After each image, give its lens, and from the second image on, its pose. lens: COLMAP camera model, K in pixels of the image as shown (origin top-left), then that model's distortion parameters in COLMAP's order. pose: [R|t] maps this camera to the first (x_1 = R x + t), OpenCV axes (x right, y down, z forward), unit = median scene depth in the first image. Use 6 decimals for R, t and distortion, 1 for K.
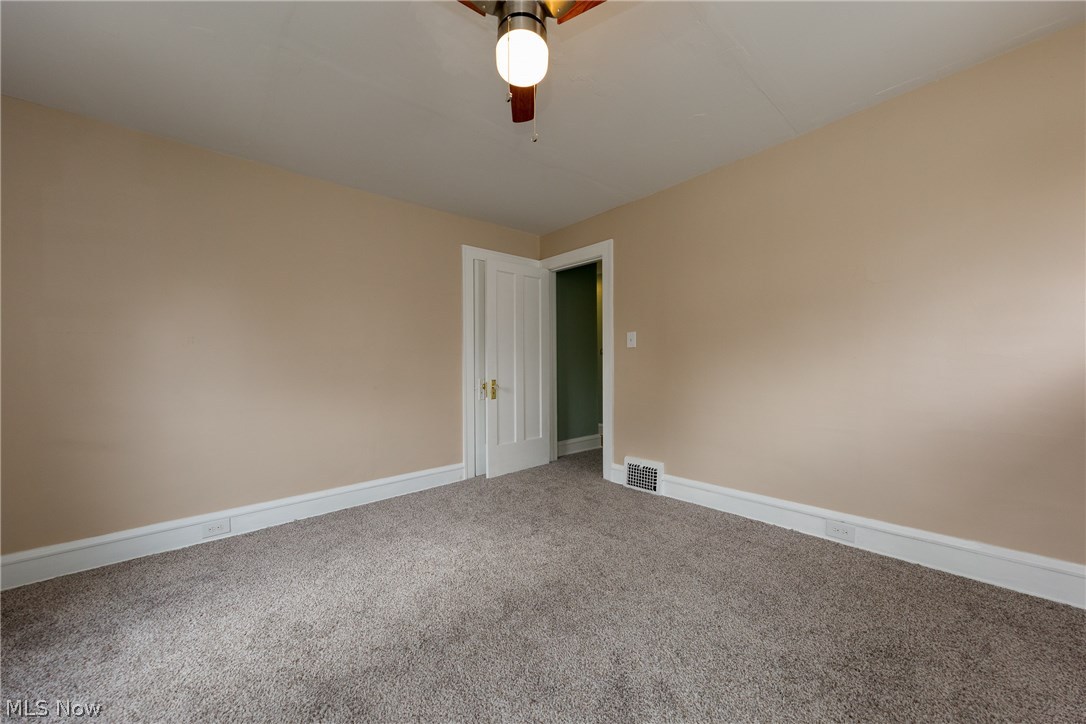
lens RADIAL K [[400.1, 0, 547.0], [0, 400.1, 363.2], [0, 0, 1]] dist [0.001773, 0.000199]
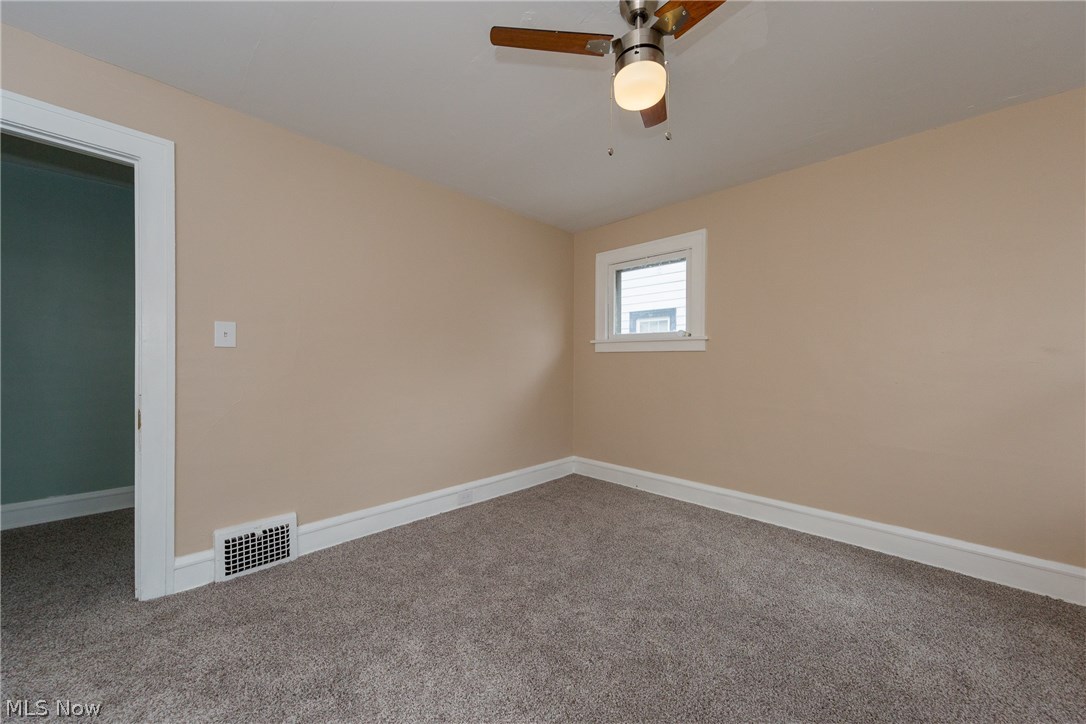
lens RADIAL K [[400.1, 0, 547.0], [0, 400.1, 363.2], [0, 0, 1]] dist [0.001773, 0.000199]
pose [[-0.072352, 0.020588, 0.997167, -0.460259], [0.001957, 0.999788, -0.020500, -0.000590], [-0.997377, 0.000469, -0.072377, 0.600340]]
